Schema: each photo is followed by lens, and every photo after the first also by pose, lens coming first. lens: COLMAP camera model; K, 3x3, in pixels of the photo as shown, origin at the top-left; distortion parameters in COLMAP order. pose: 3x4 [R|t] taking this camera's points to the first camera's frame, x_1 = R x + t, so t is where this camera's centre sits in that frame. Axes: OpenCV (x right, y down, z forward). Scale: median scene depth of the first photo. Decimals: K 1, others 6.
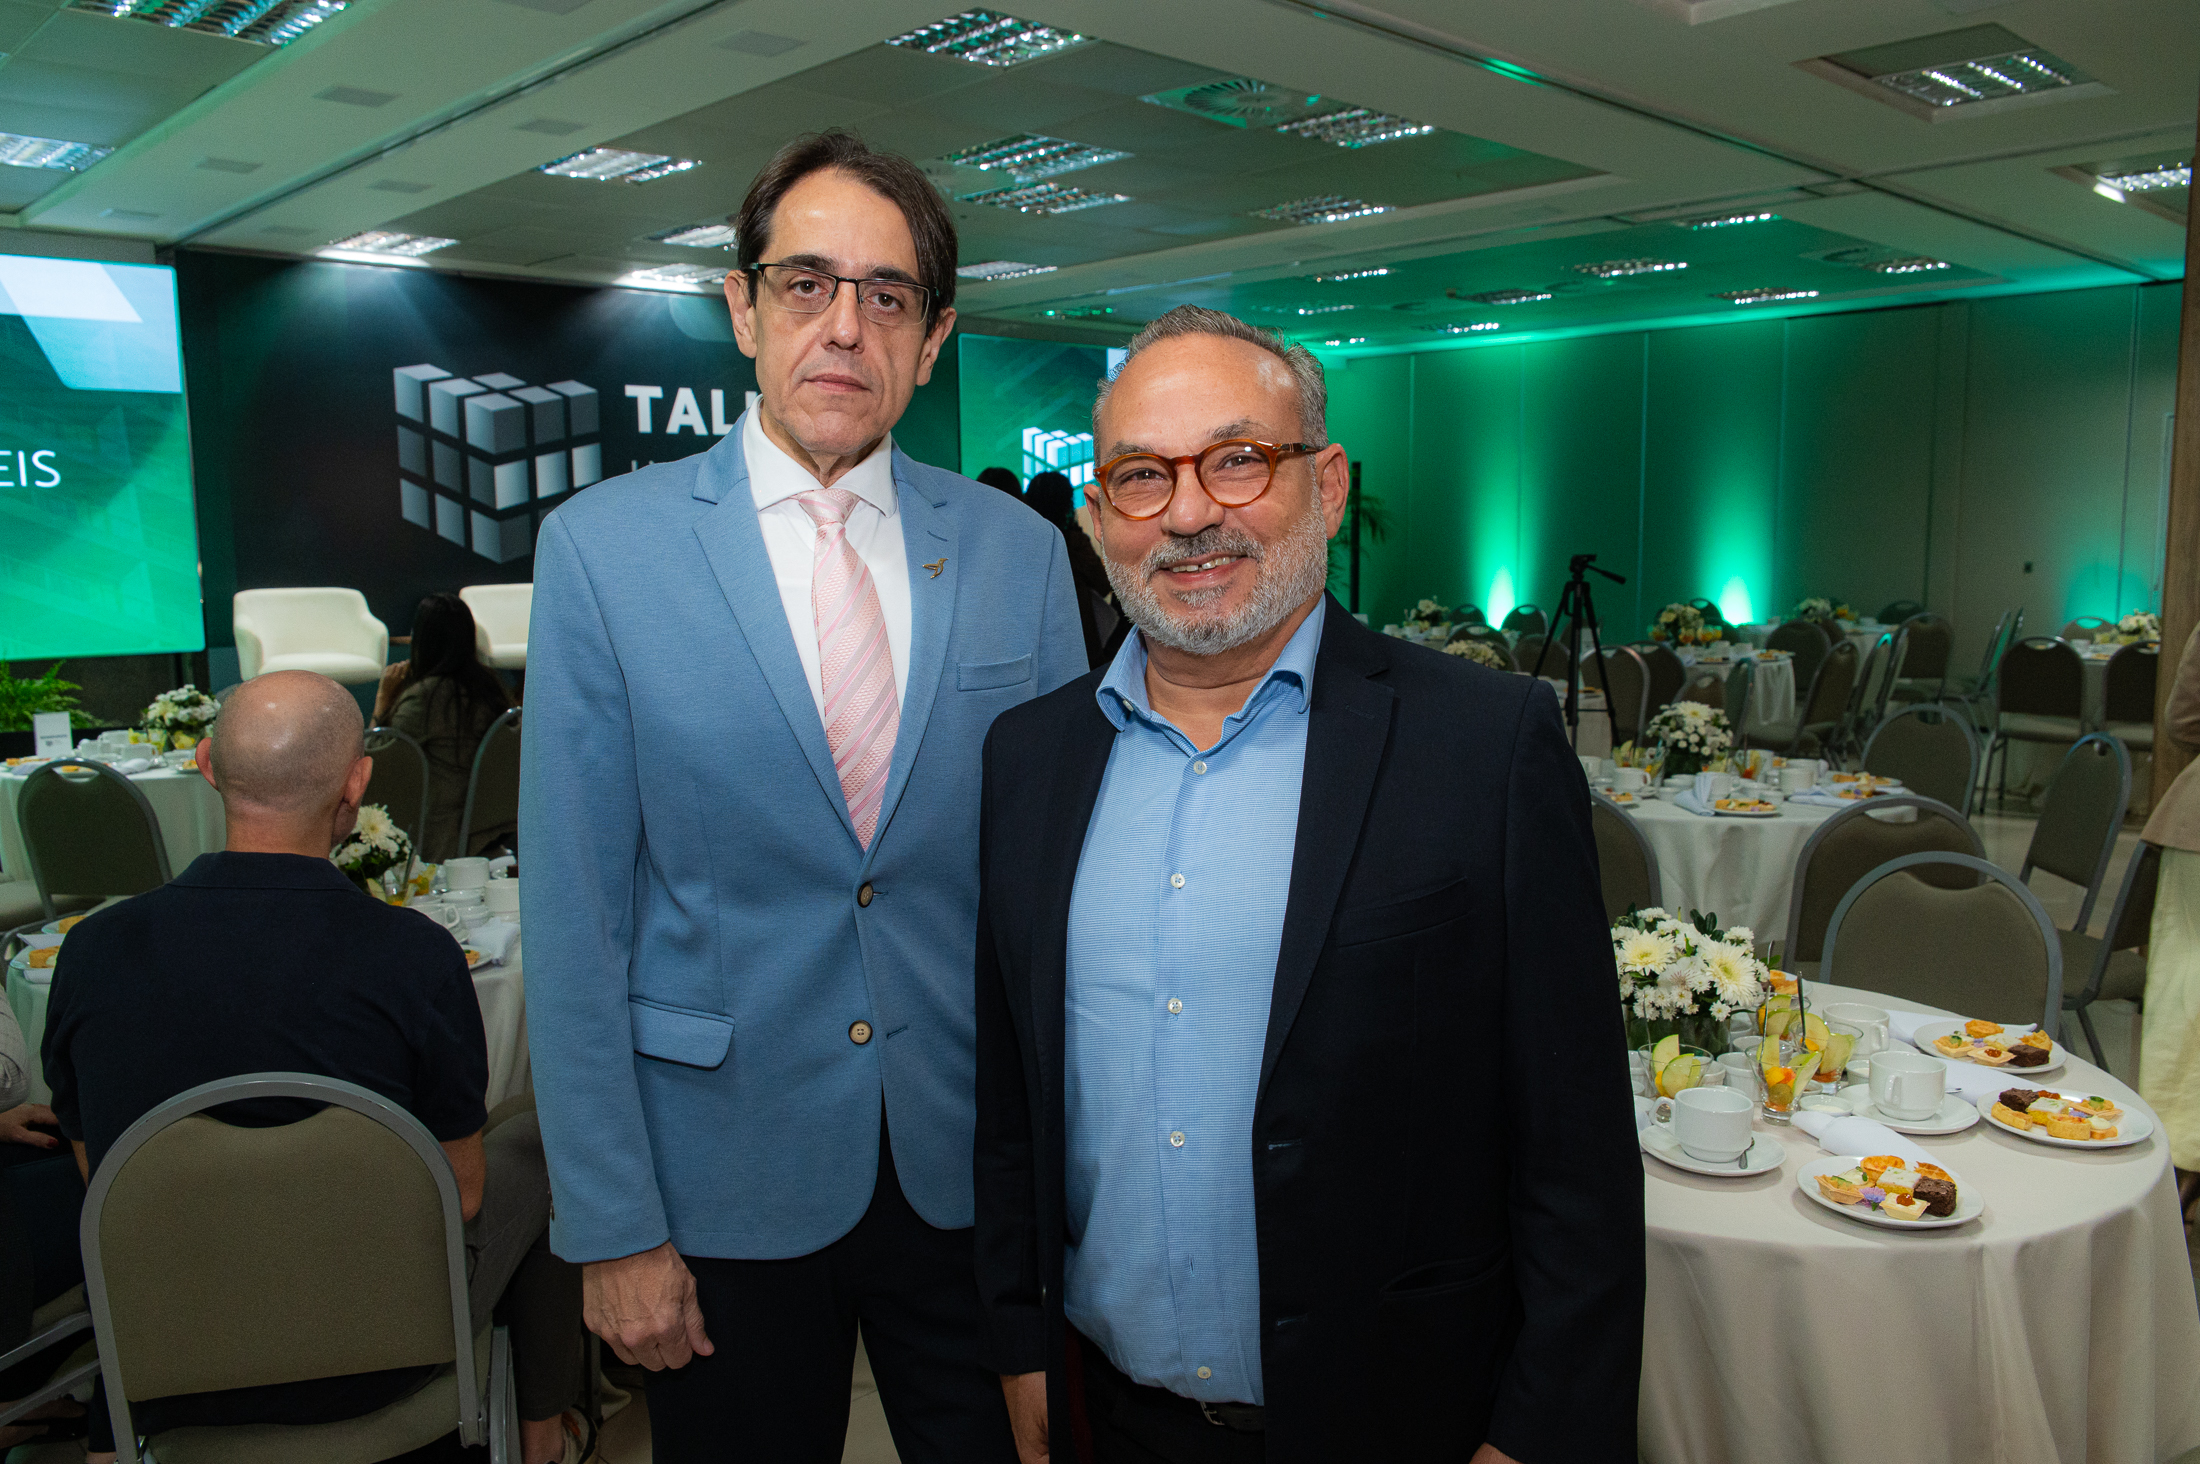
lens RADIAL K [[1677.8, 0, 1091.1], [0, 1677.8, 734.1], [0, 0, 1]] dist [-0.012551, -0.004151]
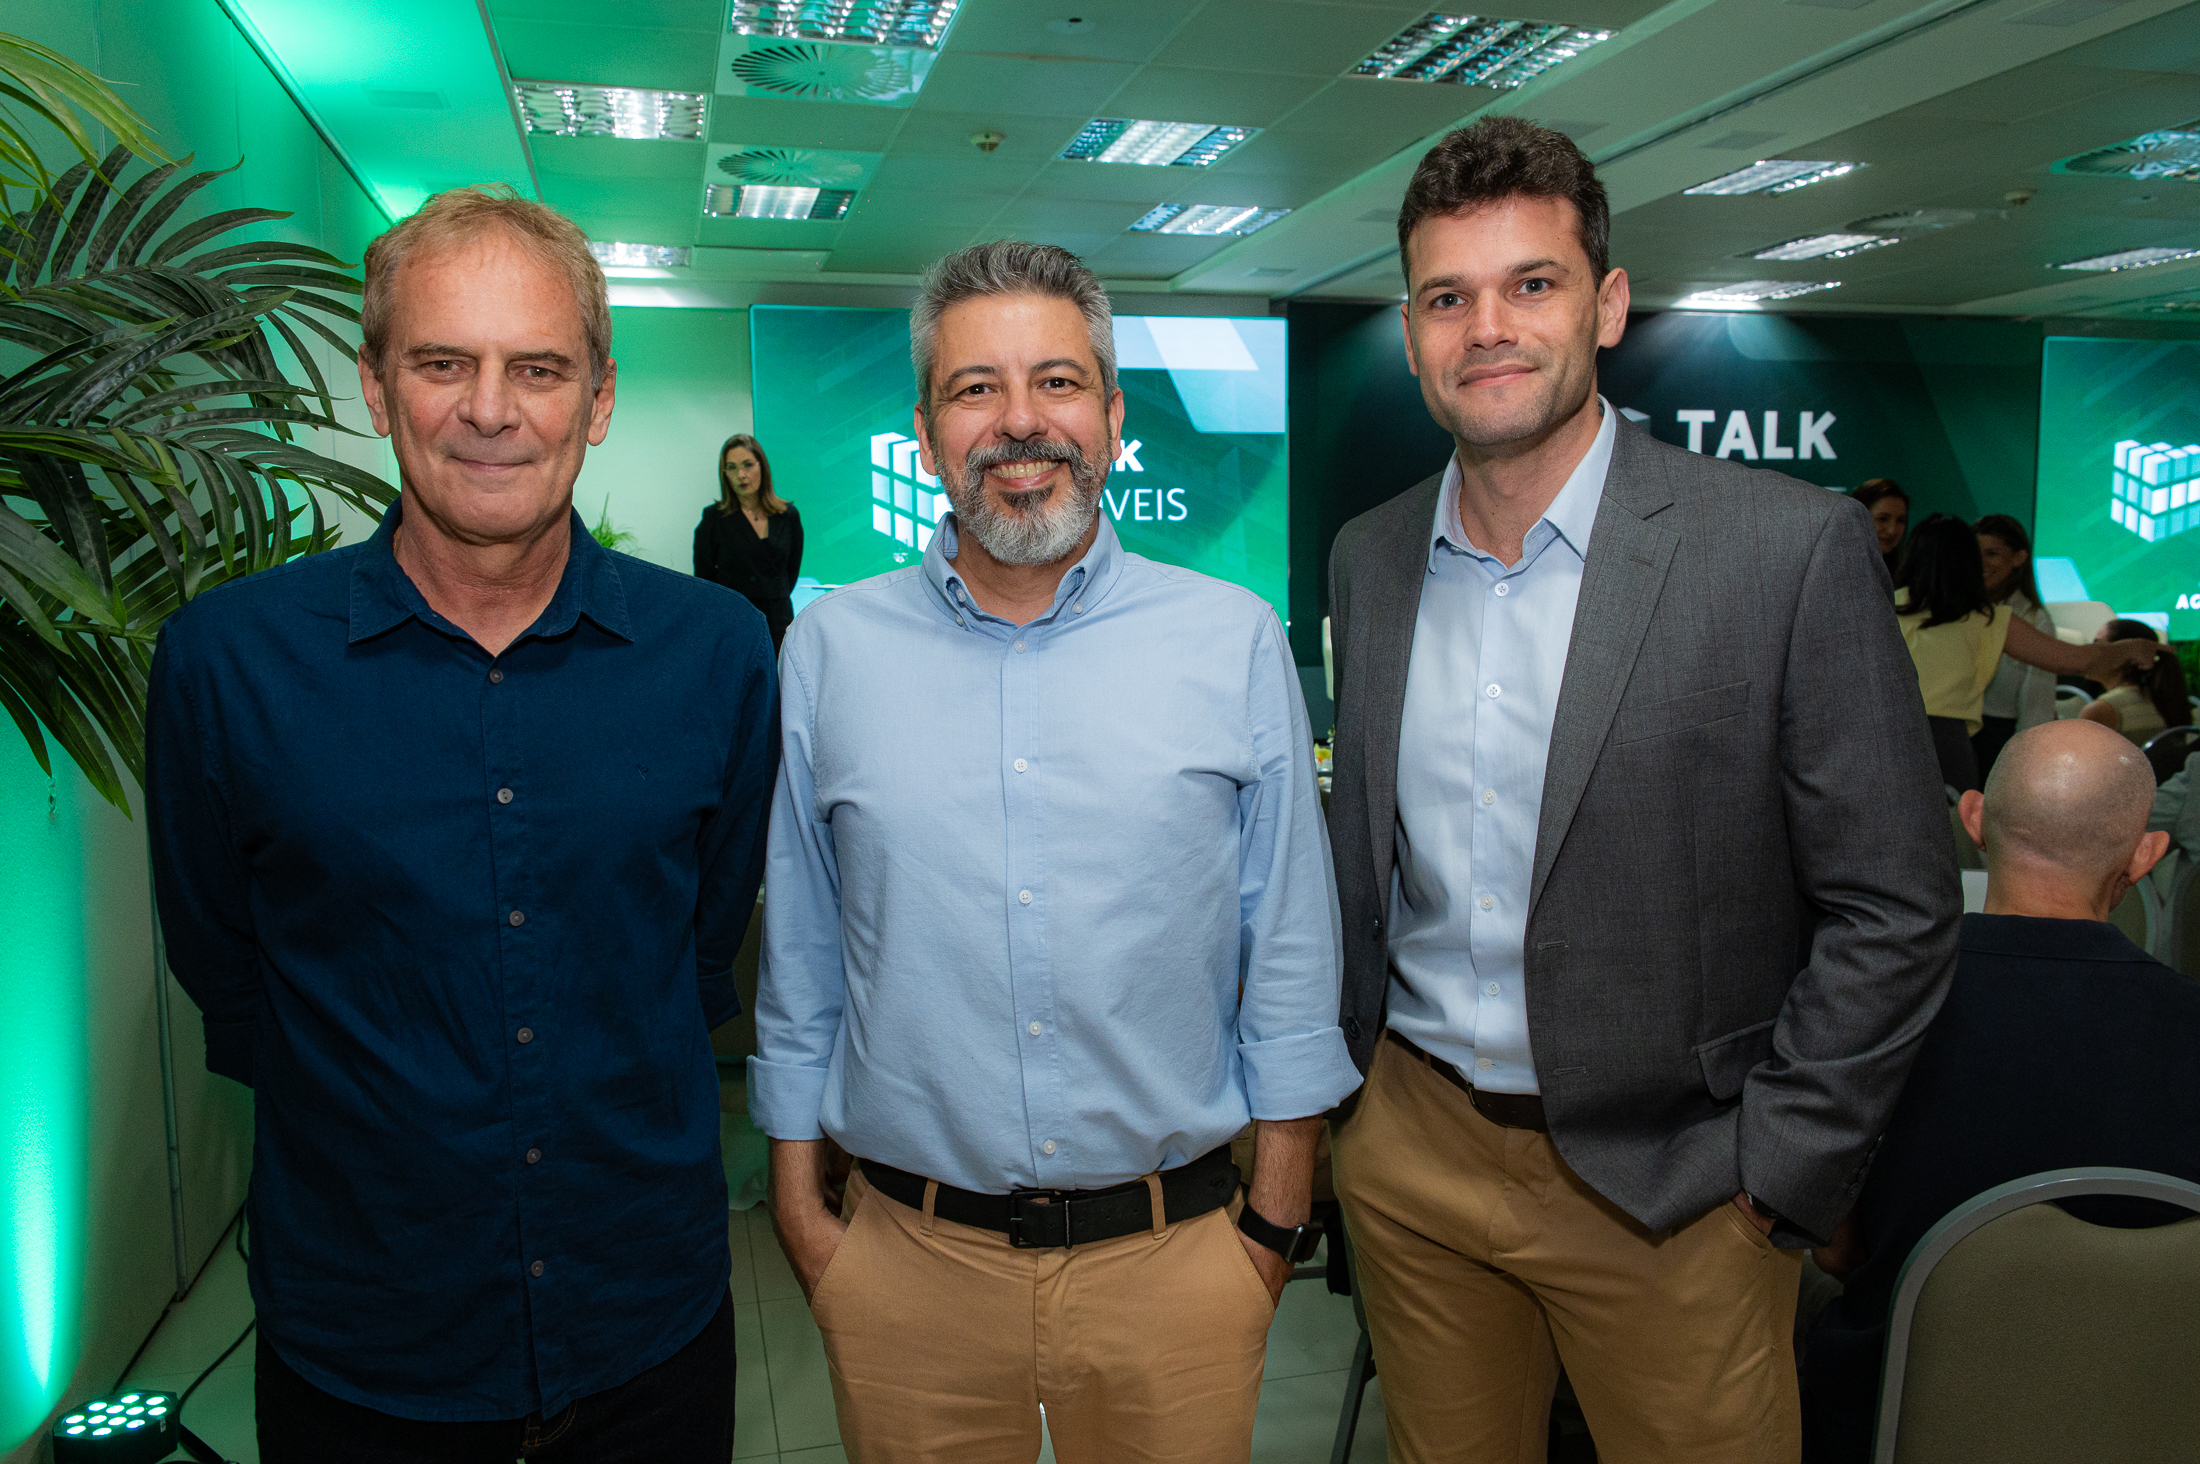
lens RADIAL K [[1657.2, 0, 1091.6], [0, 1657.2, 746.0], [0, 0, 1]] dist [-0.000855, -0.004483]
pose [[0.876473, 0.051878, -0.478649, -0.115478], [-0.056283, 0.998402, 0.005149, 0.001431], [0.478151, 0.022427, 0.877991, -0.007188]]
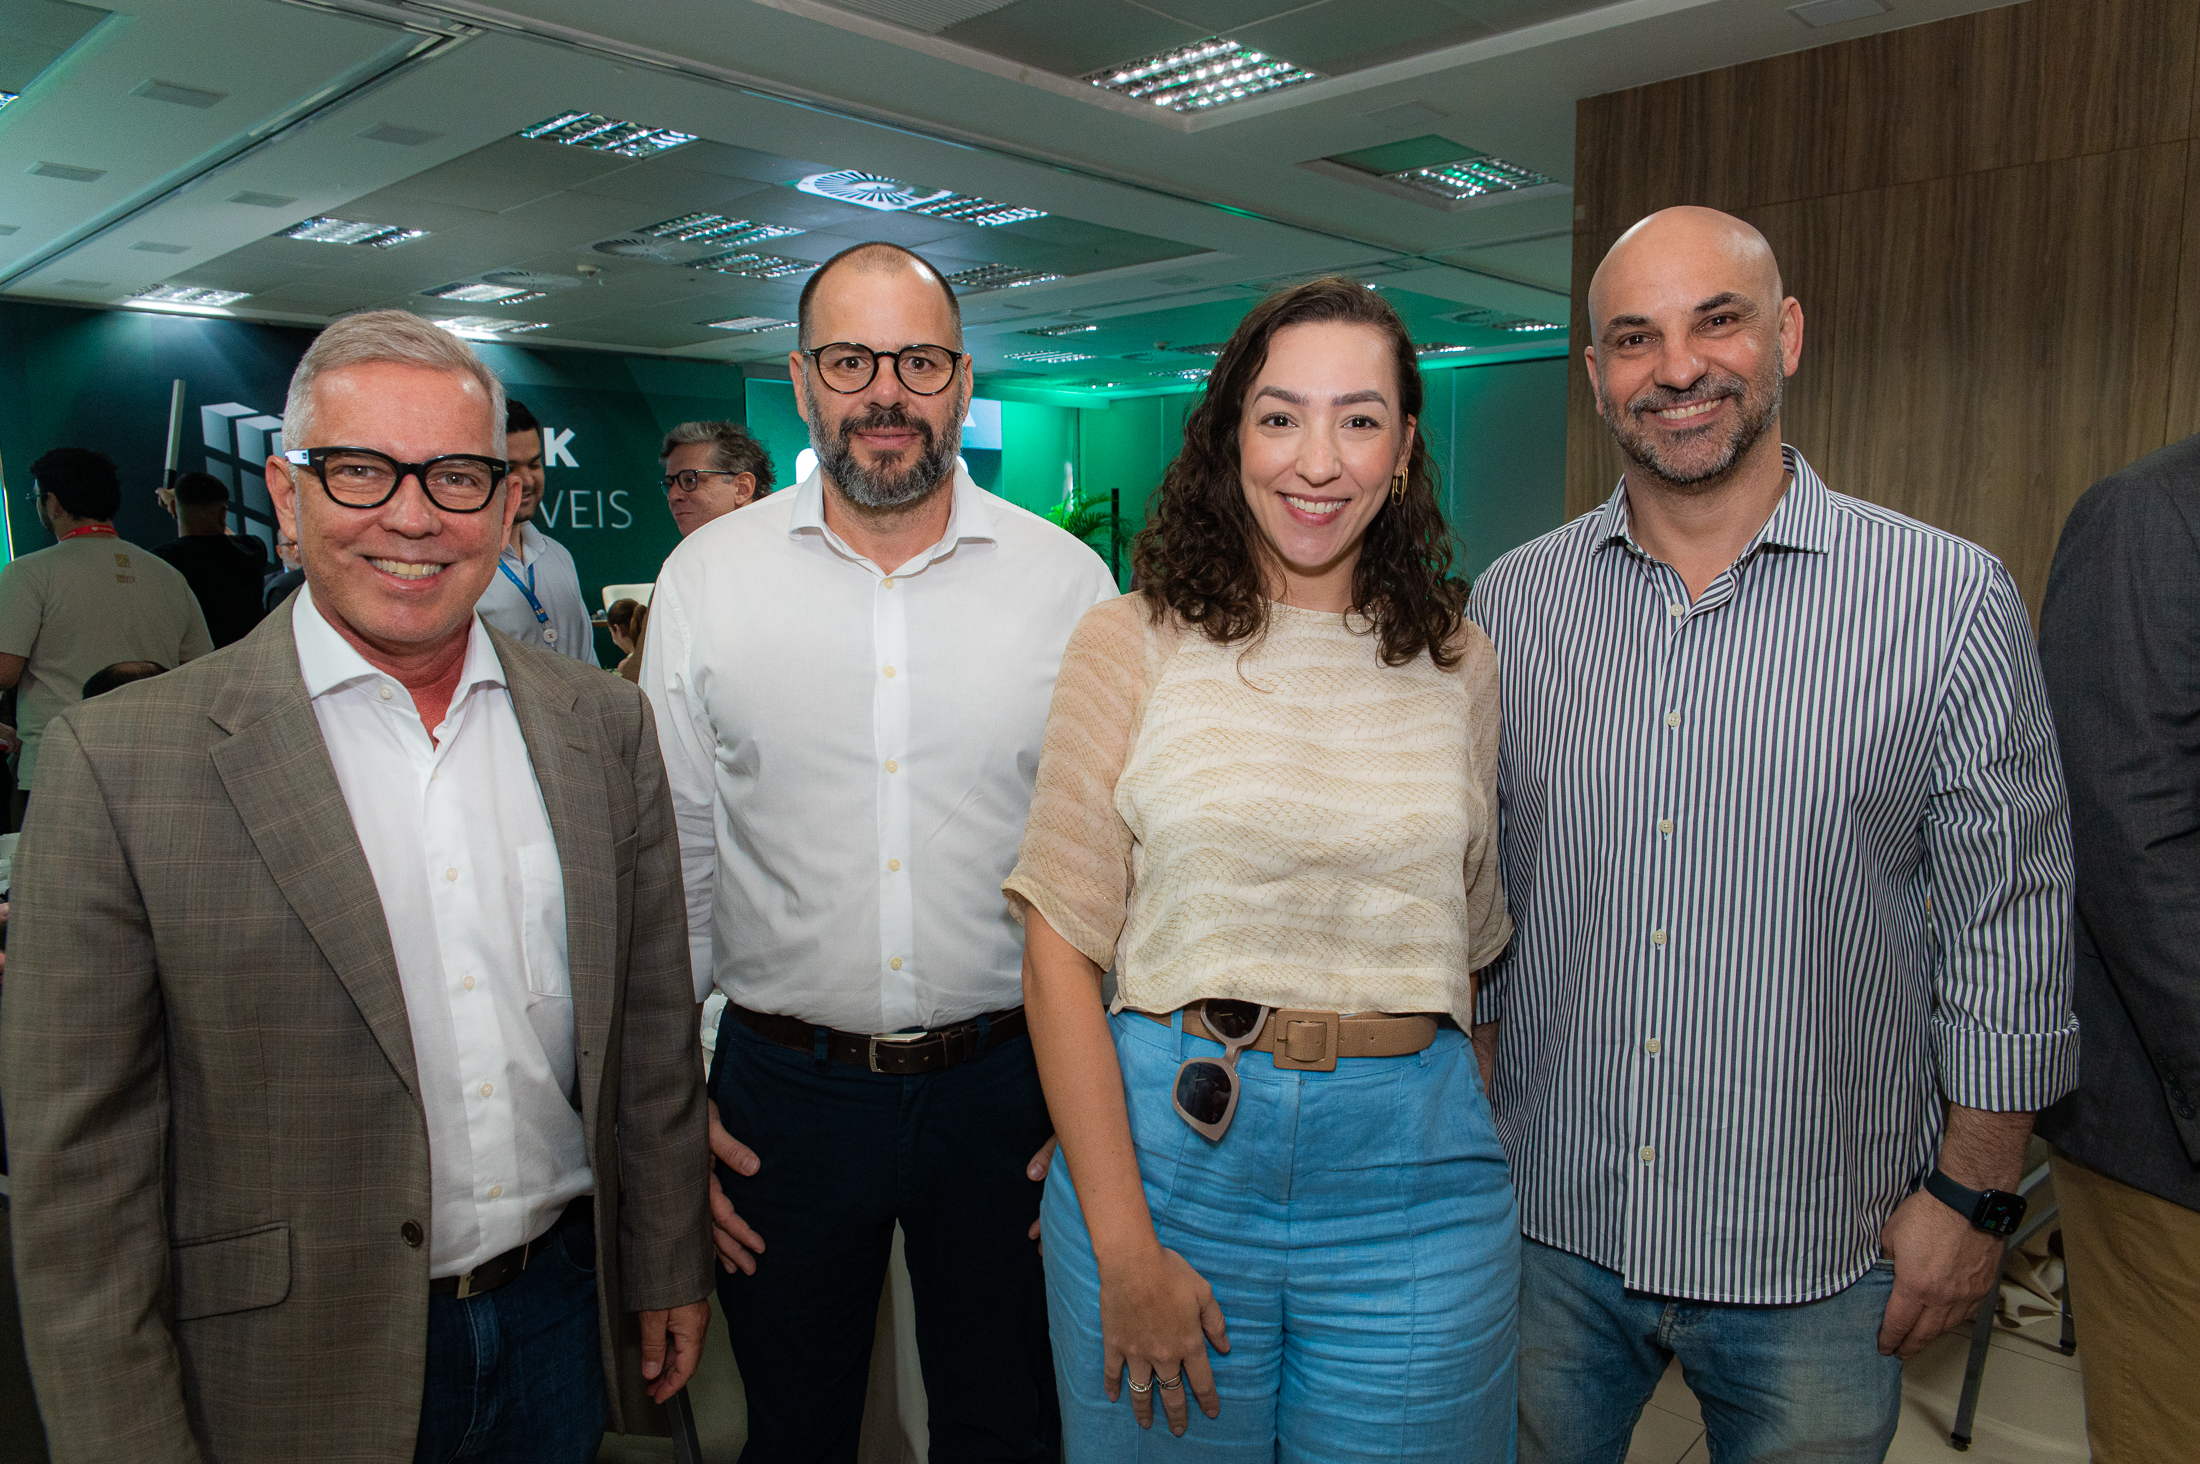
lens RADIAL K [[1461.0, 0, 1094.9], [0, 1461.0, 726.7], [0, 0, 1]] dist [0.009657, -0.015859]
pose [[0.997776, -0.009025, 0.066041, 0.117894], [0.008787, 0.999954, 0.003902, -0.000411], [-0.066073, -0.003313, 0.997809, -0.027020]]
